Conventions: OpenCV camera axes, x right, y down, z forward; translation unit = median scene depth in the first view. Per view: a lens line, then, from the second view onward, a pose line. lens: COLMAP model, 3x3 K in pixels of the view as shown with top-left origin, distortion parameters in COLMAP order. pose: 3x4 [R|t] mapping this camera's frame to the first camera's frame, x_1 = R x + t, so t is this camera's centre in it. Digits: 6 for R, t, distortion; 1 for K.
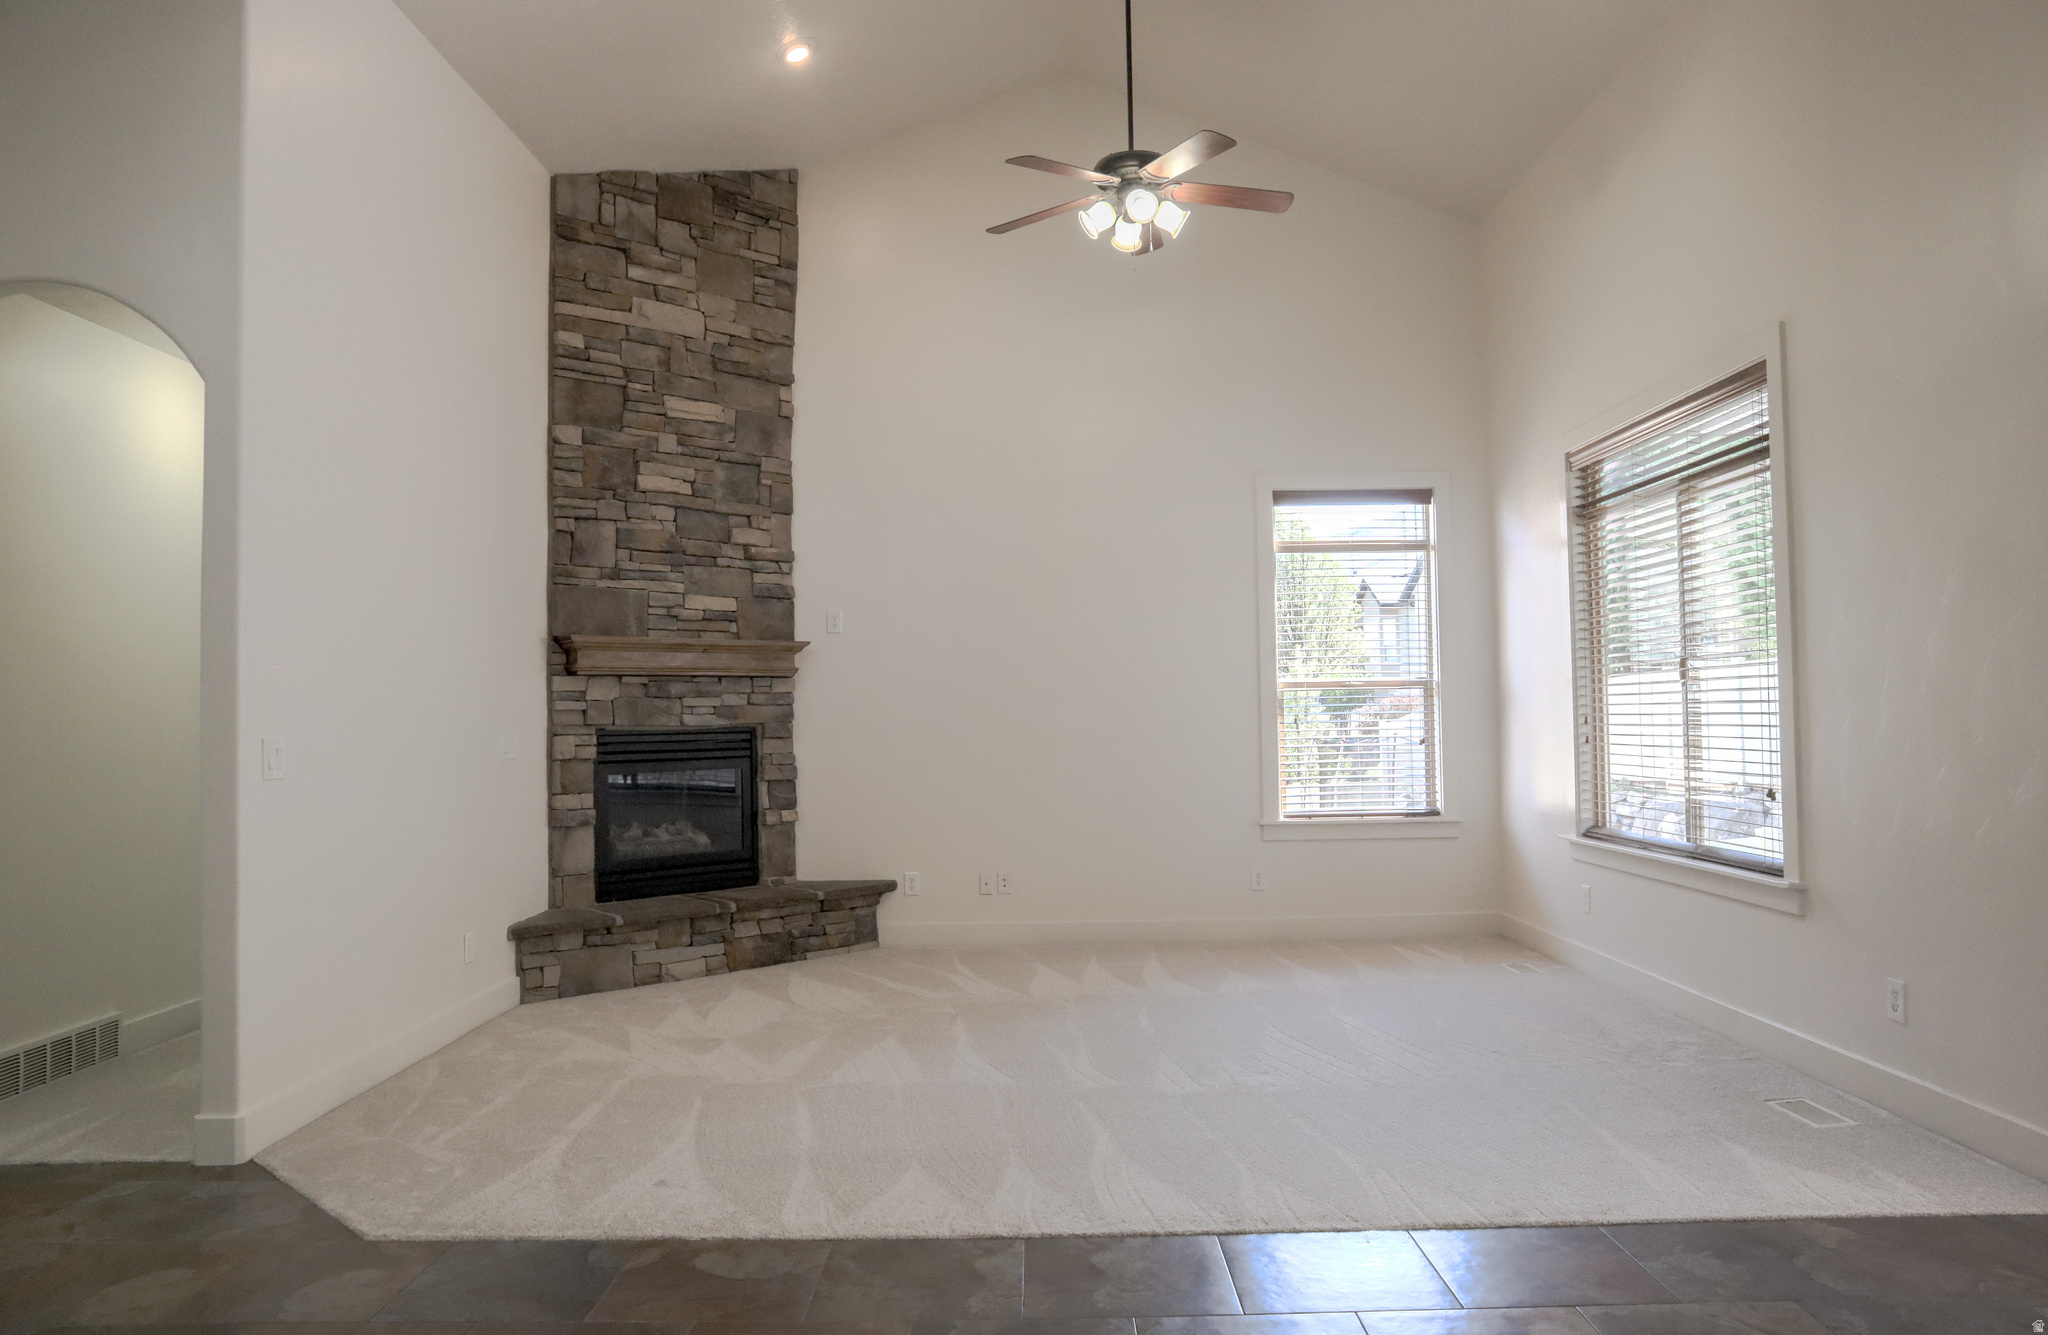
lens RADIAL K [[1427.1, 0, 1019.7], [0, 1427.1, 659.8], [0, 0, 1]] dist [-0.068287, -0.000316]
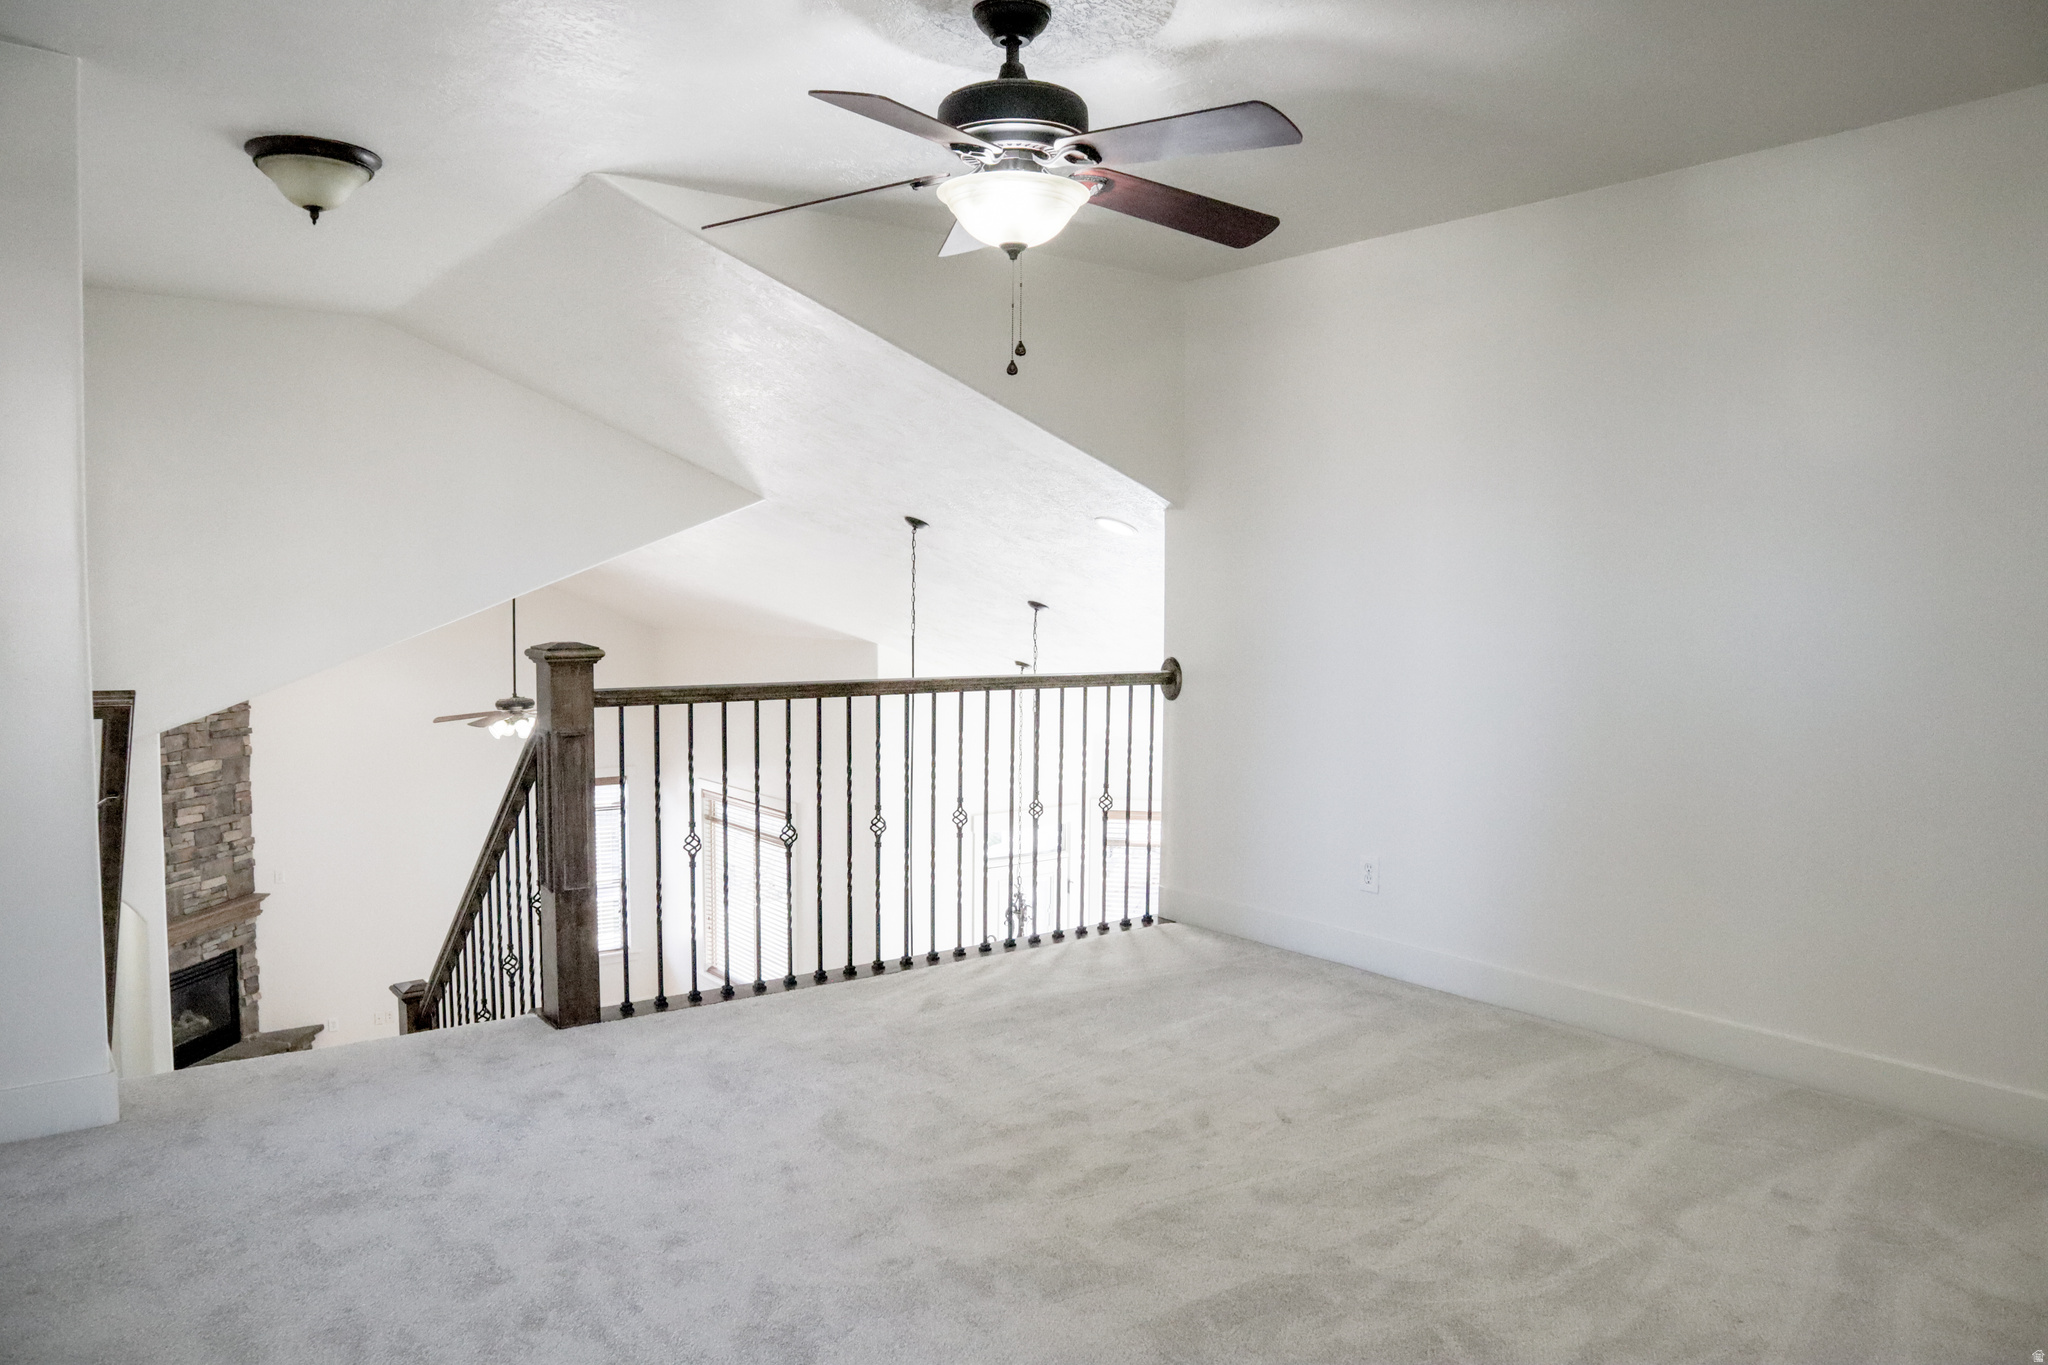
lens RADIAL K [[1461.4, 0, 1029.2], [0, 1461.4, 684.3], [0, 0, 1]] dist [-0.097823, 0.050567]
pose [[0.798073, -0.019182, 0.602255, -0.447094], [-0.046032, 0.994632, 0.092678, -0.460399], [-0.600800, -0.101687, 0.792906, -0.836214]]
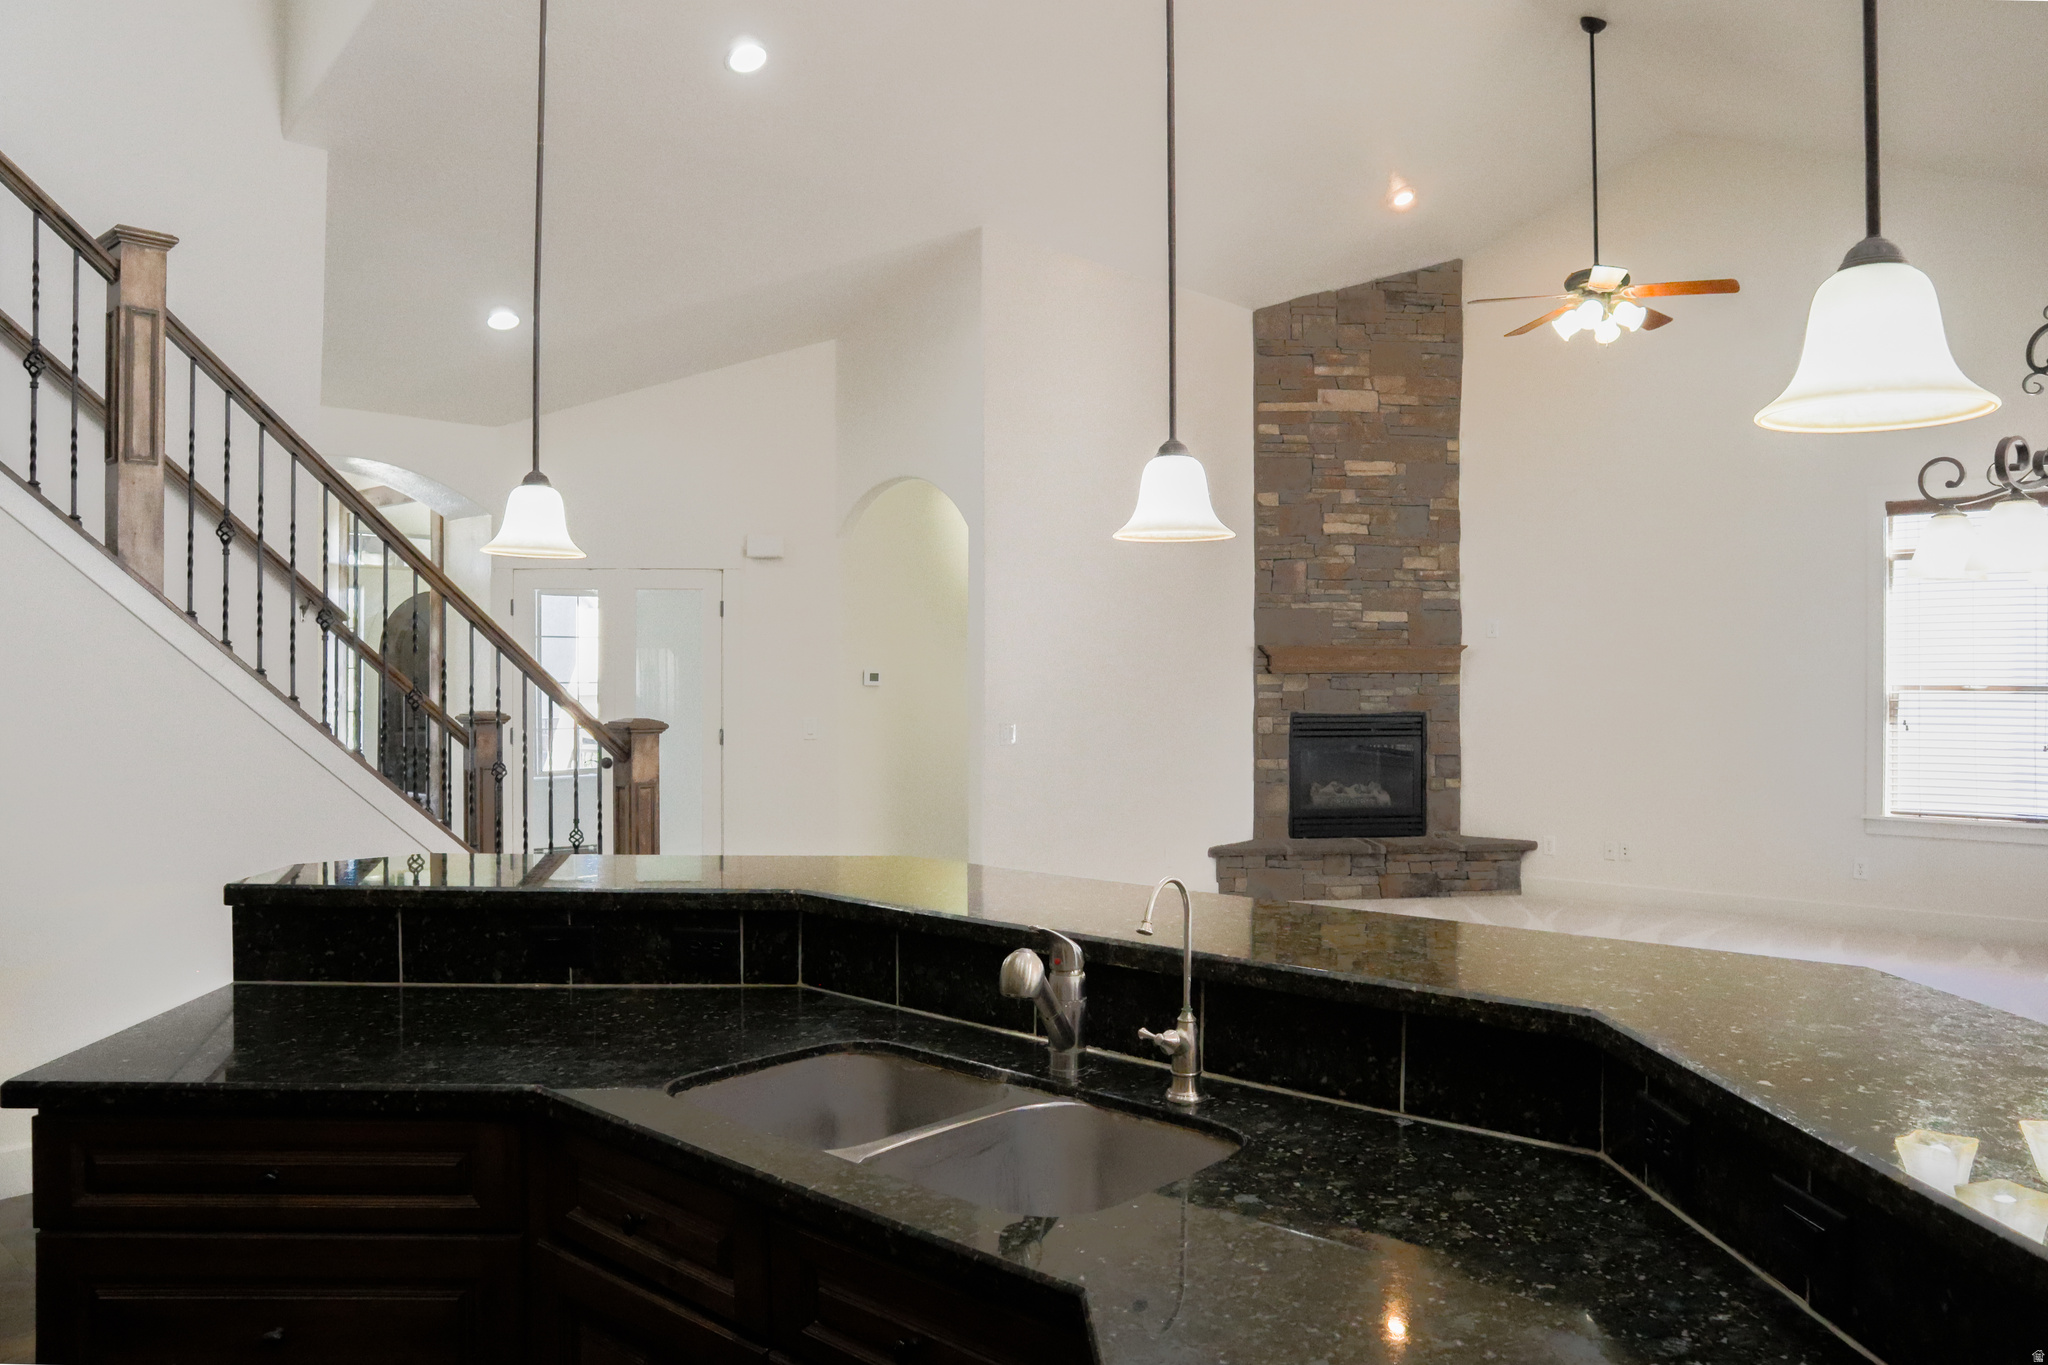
lens RADIAL K [[1461.4, 0, 1020.0], [0, 1461.4, 683.5], [0, 0, 1]] dist [-0.097823, 0.050567]
pose [[0.755166, 0.020749, -0.655206, 0.399524], [0.014535, 0.998723, 0.048380, -0.047737], [0.655373, -0.046058, 0.753900, -0.219397]]
